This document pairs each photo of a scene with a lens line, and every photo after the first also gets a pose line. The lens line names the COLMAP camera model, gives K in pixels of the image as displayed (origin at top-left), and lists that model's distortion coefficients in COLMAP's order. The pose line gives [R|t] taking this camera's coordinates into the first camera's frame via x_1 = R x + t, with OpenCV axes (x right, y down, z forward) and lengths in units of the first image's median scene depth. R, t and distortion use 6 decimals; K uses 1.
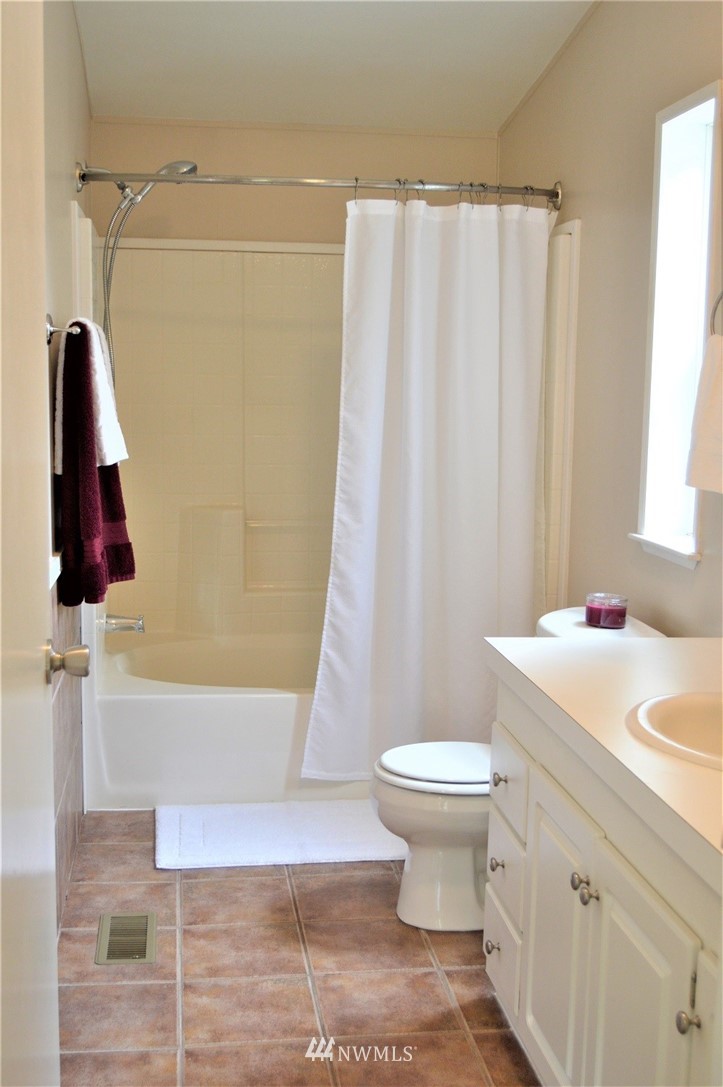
lens RADIAL K [[1335.0, 0, 361.5], [0, 1335.0, 543.5], [0, 0, 1]] dist [-0.037531, -0.008602]
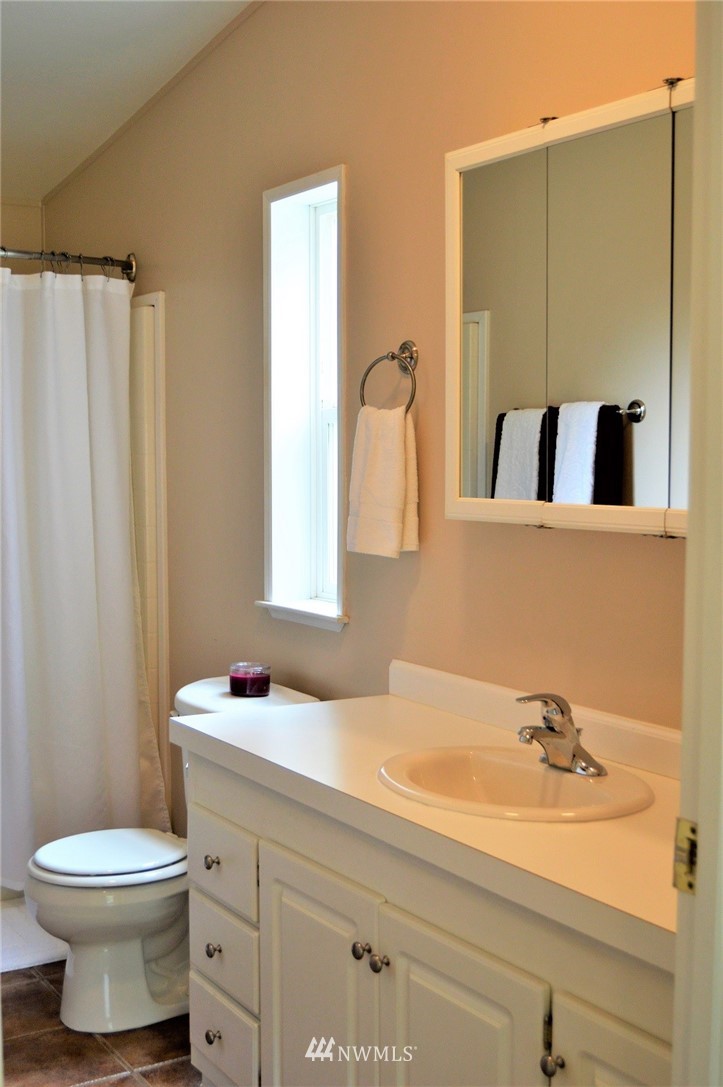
lens RADIAL K [[1335.0, 0, 361.5], [0, 1335.0, 543.5], [0, 0, 1]] dist [-0.037531, -0.008602]
pose [[0.910672, -0.048214, 0.410306, -0.147224], [0.069101, 0.996952, -0.036220, -0.009377], [-0.407309, 0.061337, 0.911228, 0.044264]]
